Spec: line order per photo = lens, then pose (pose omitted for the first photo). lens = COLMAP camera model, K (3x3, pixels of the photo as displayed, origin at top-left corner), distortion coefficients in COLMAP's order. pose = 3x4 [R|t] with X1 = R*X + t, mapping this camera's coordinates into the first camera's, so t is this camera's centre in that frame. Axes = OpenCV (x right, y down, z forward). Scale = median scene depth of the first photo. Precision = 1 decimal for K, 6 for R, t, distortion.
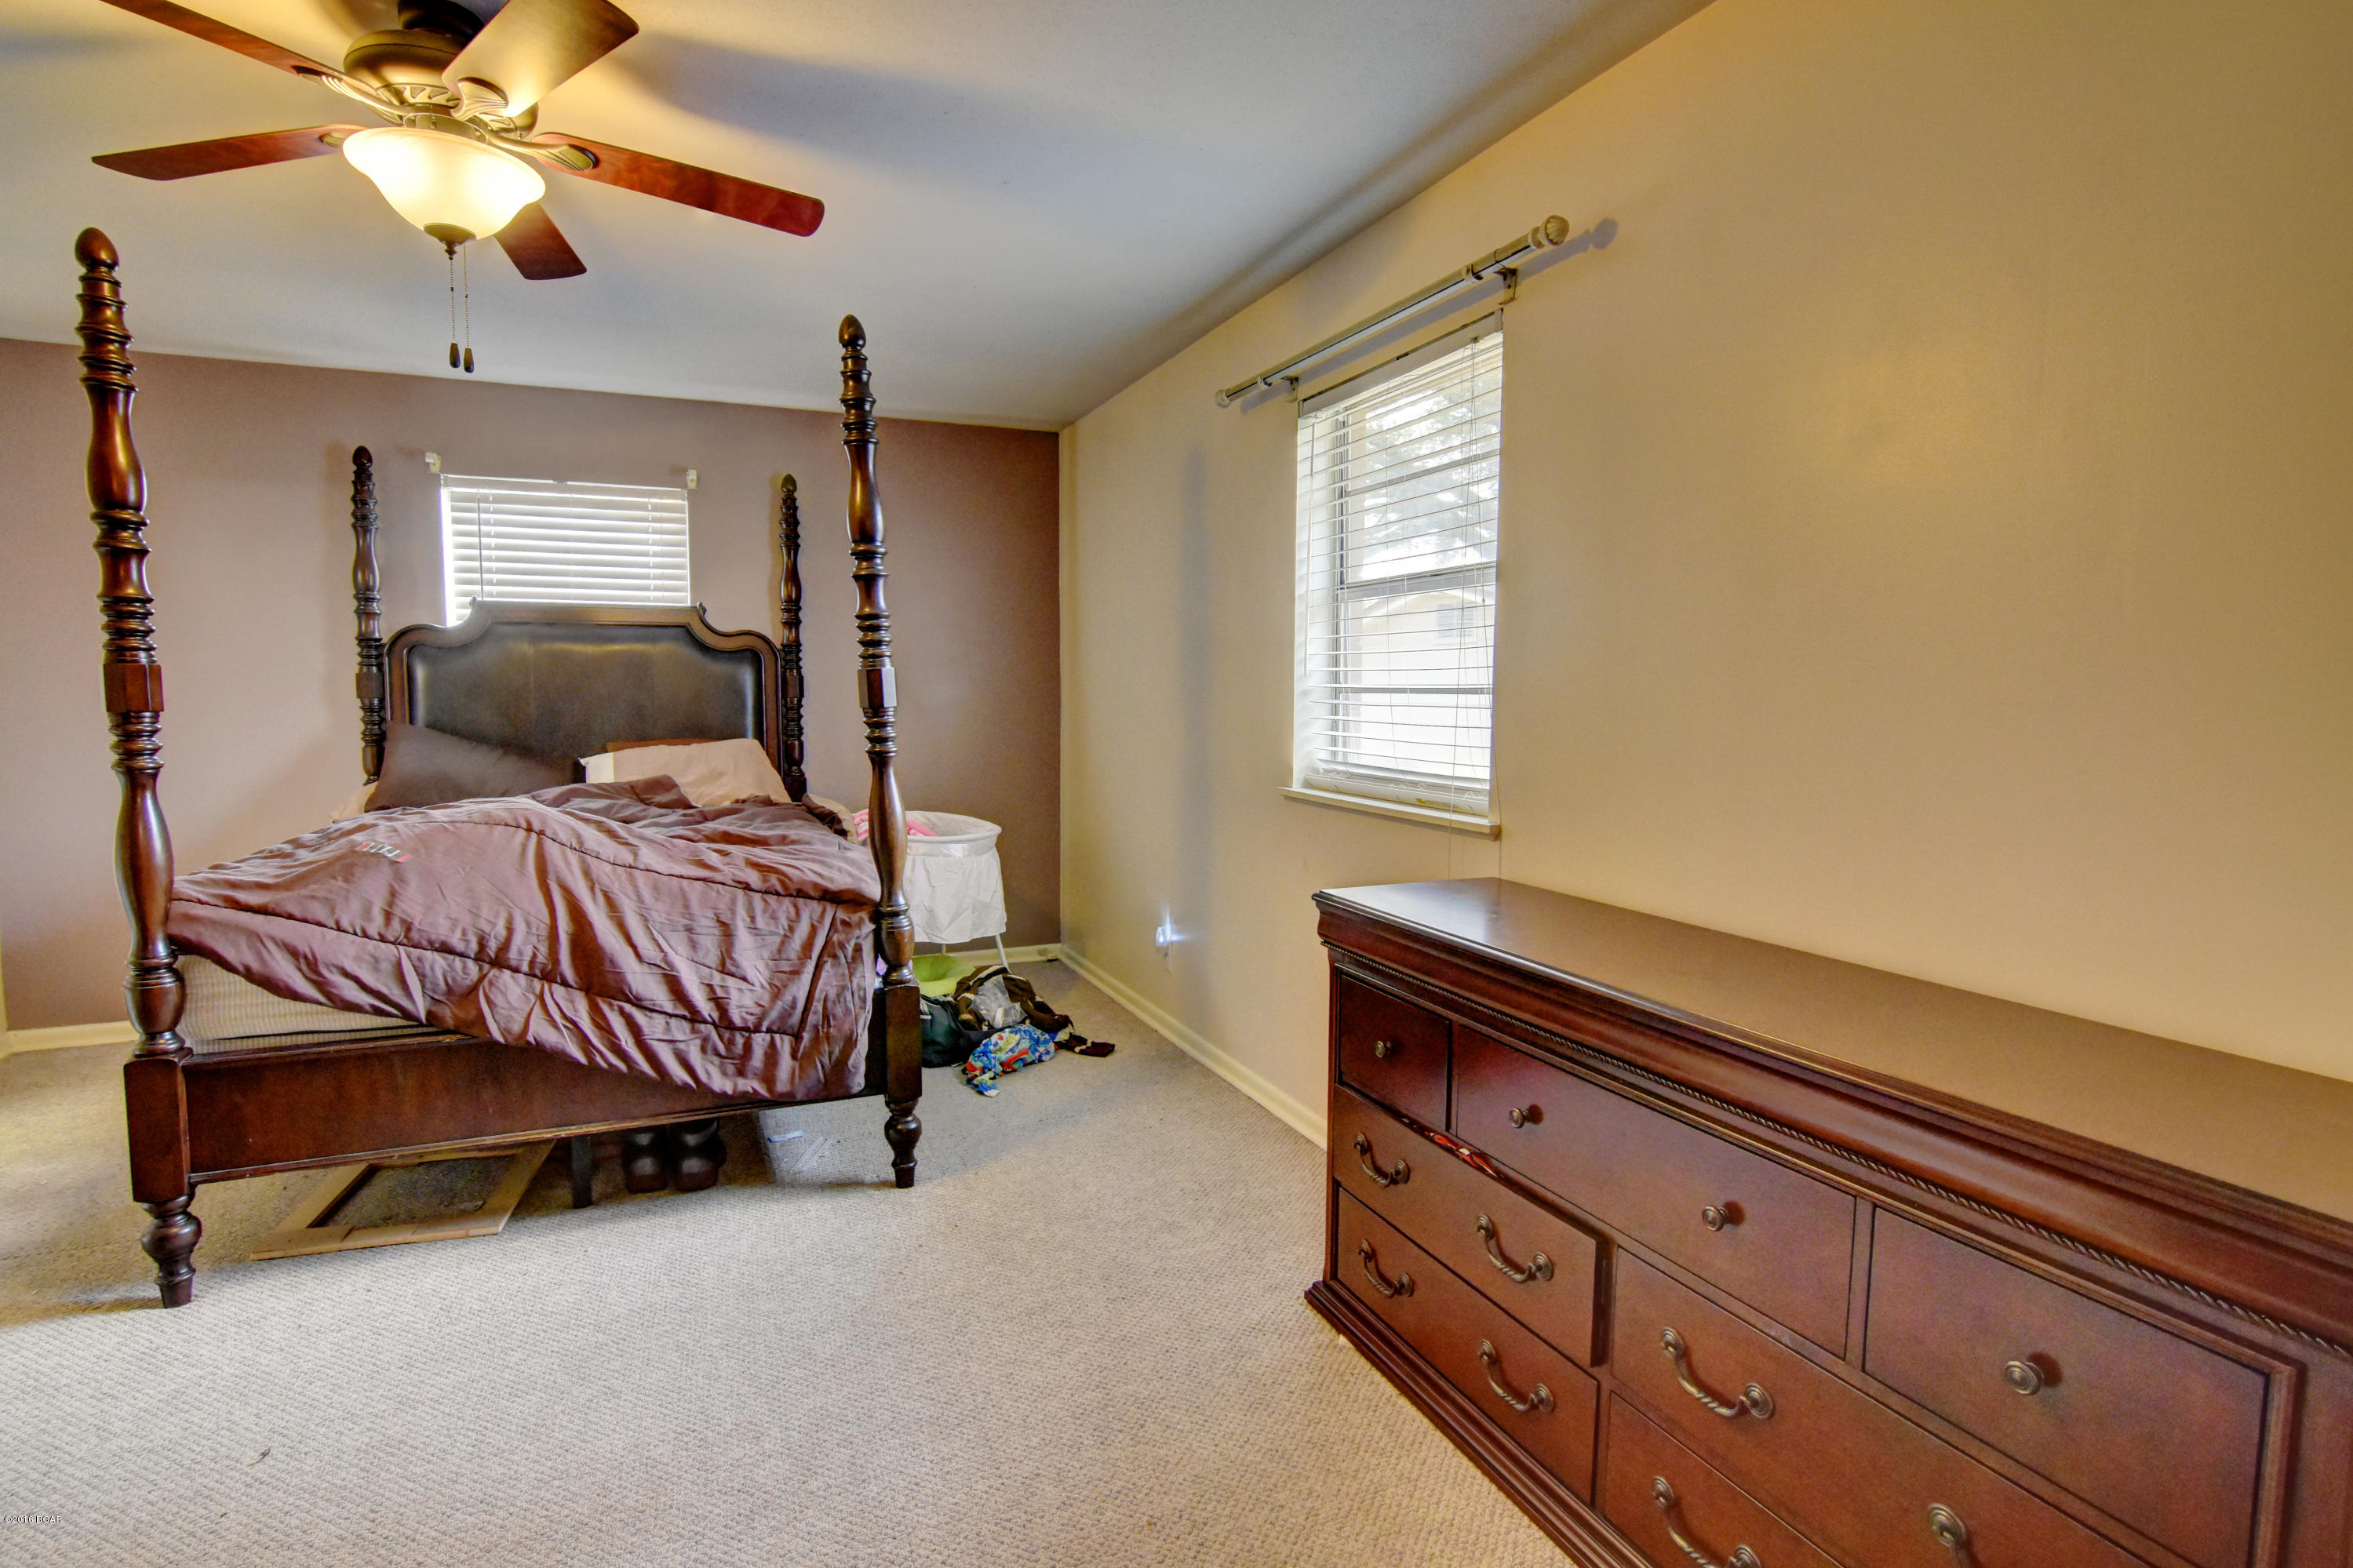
lens RADIAL K [[1145.1, 0, 1159.0], [0, 1145.1, 788.0], [0, 0, 1]] dist [-0.031277, 0.010434]
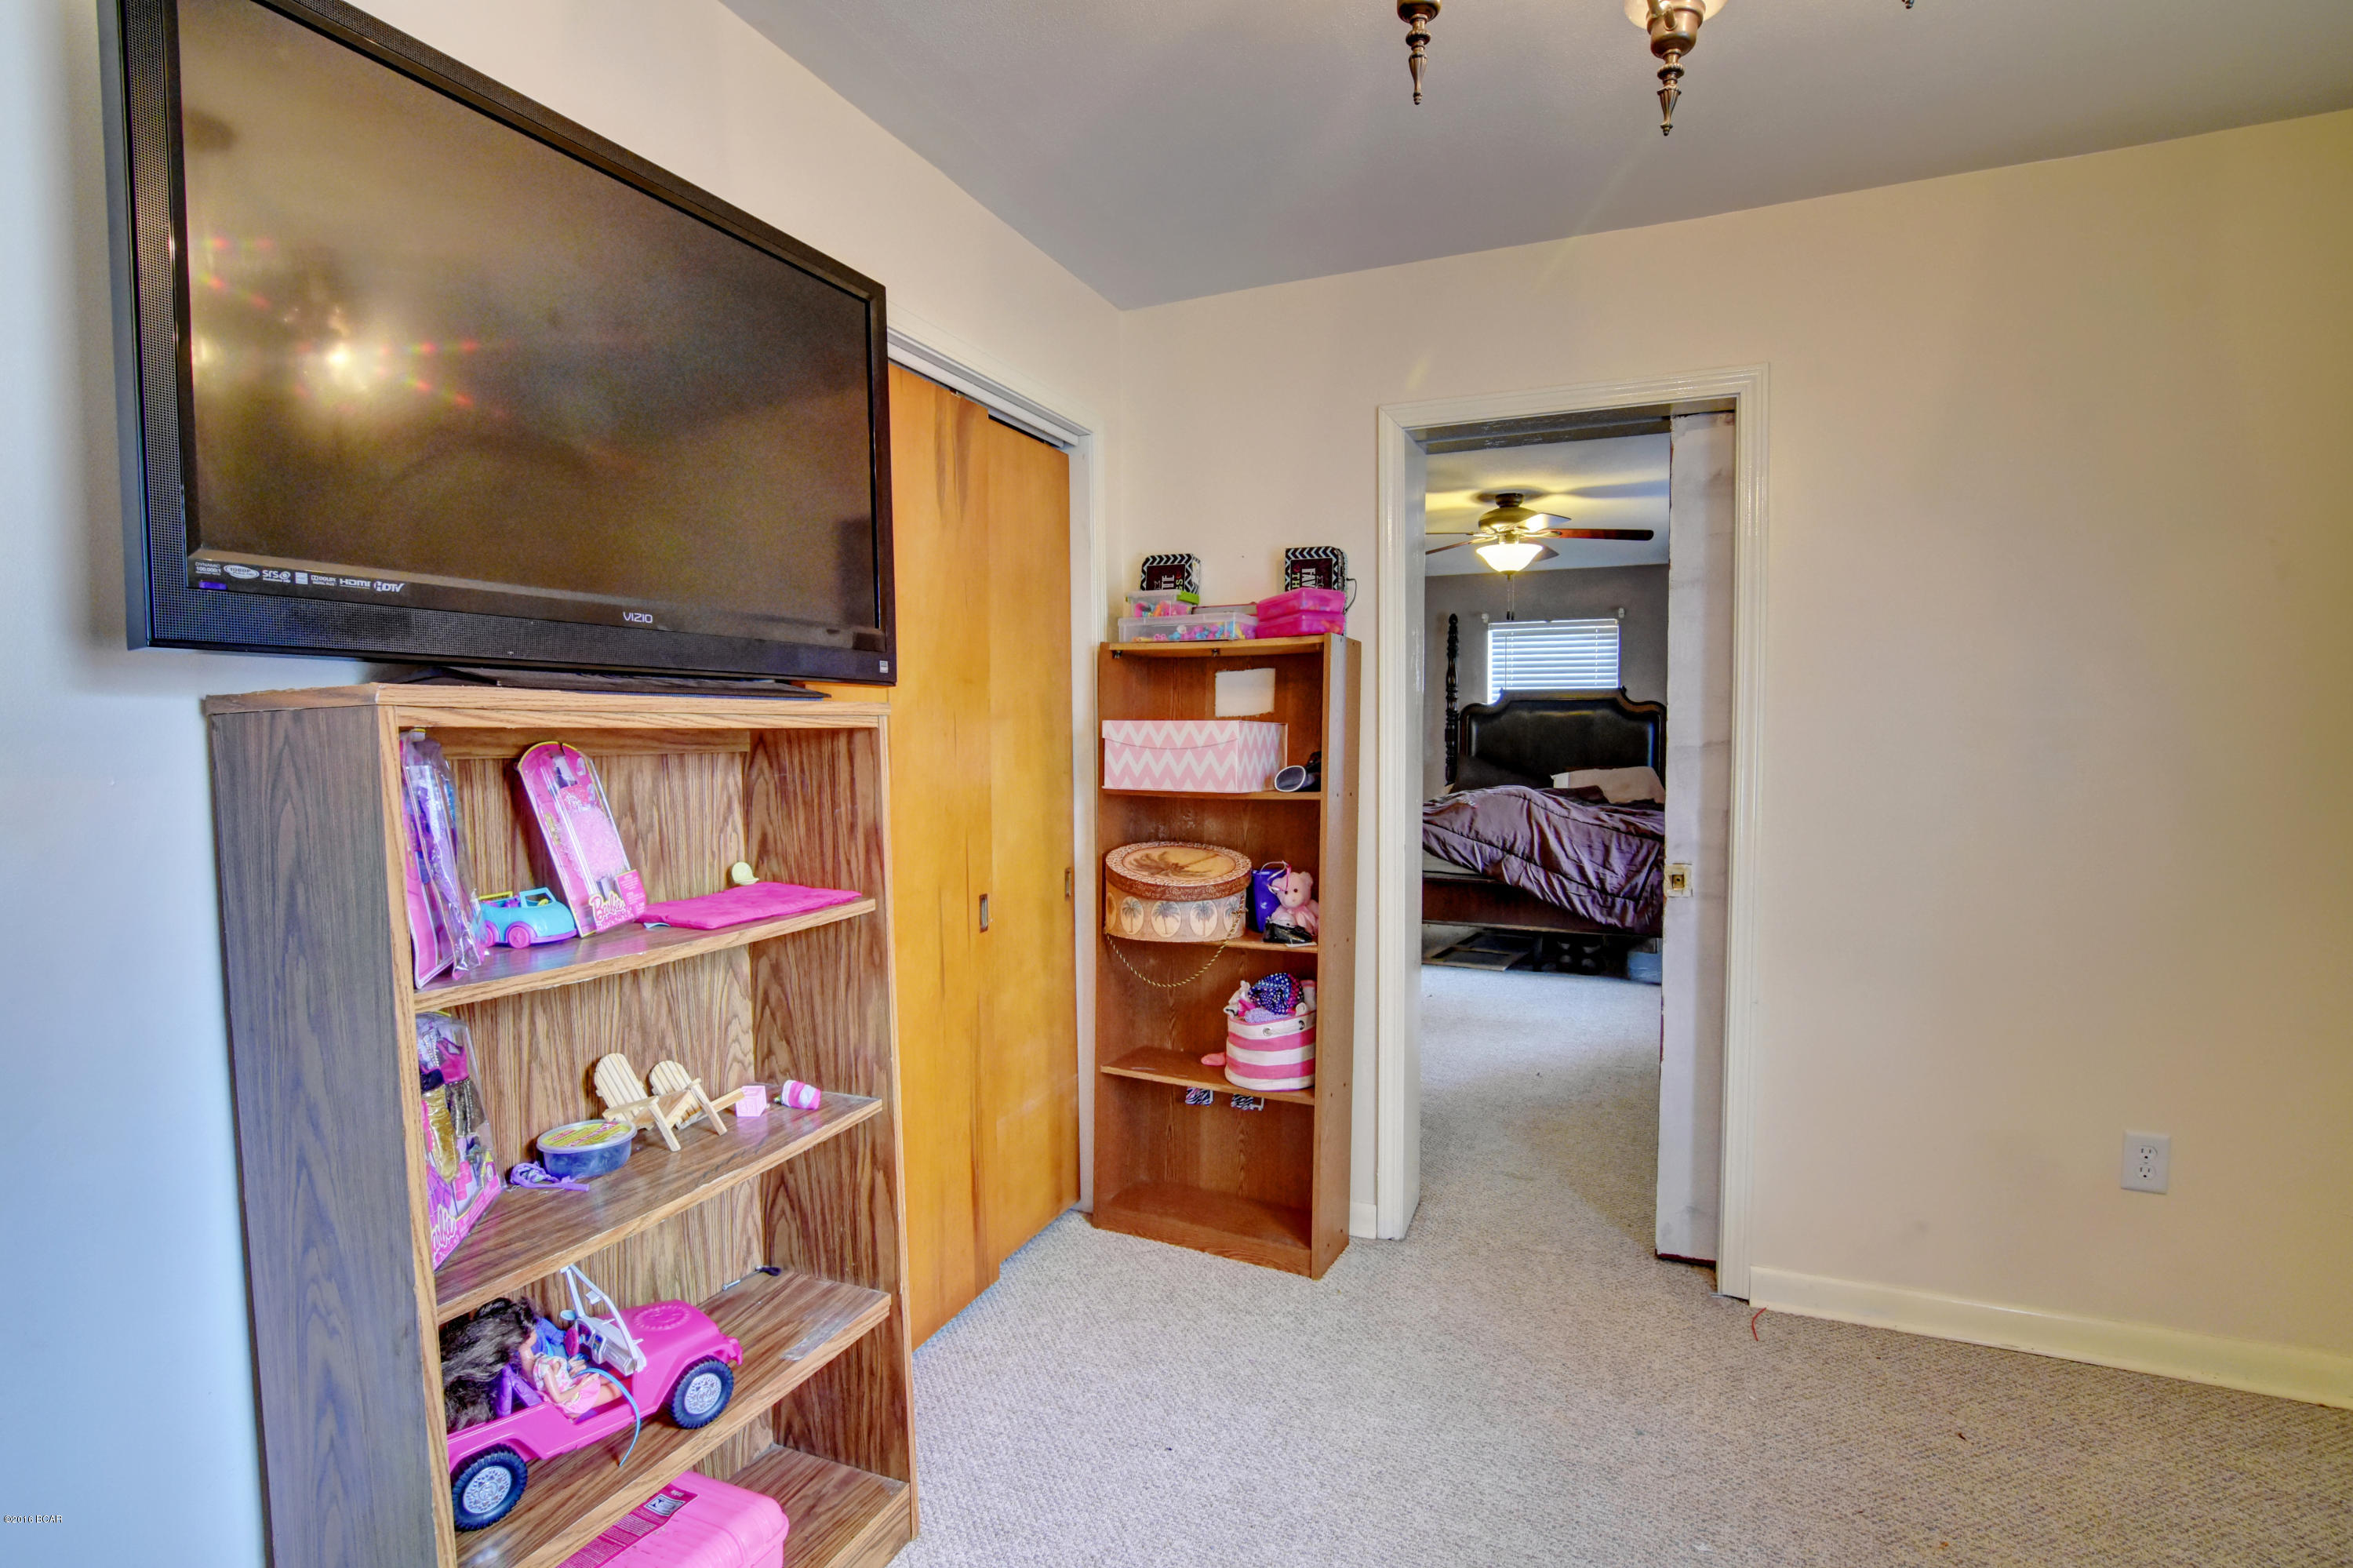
lens RADIAL K [[1145.3, 0, 1159.0], [0, 1145.3, 788.0], [0, 0, 1]] dist [-0.031277, 0.010434]
pose [[0.686888, 0.027167, -0.726256, 0.599042], [-0.056847, 0.998248, -0.016423, 0.093571], [0.724537, 0.052567, 0.687228, -1.097126]]
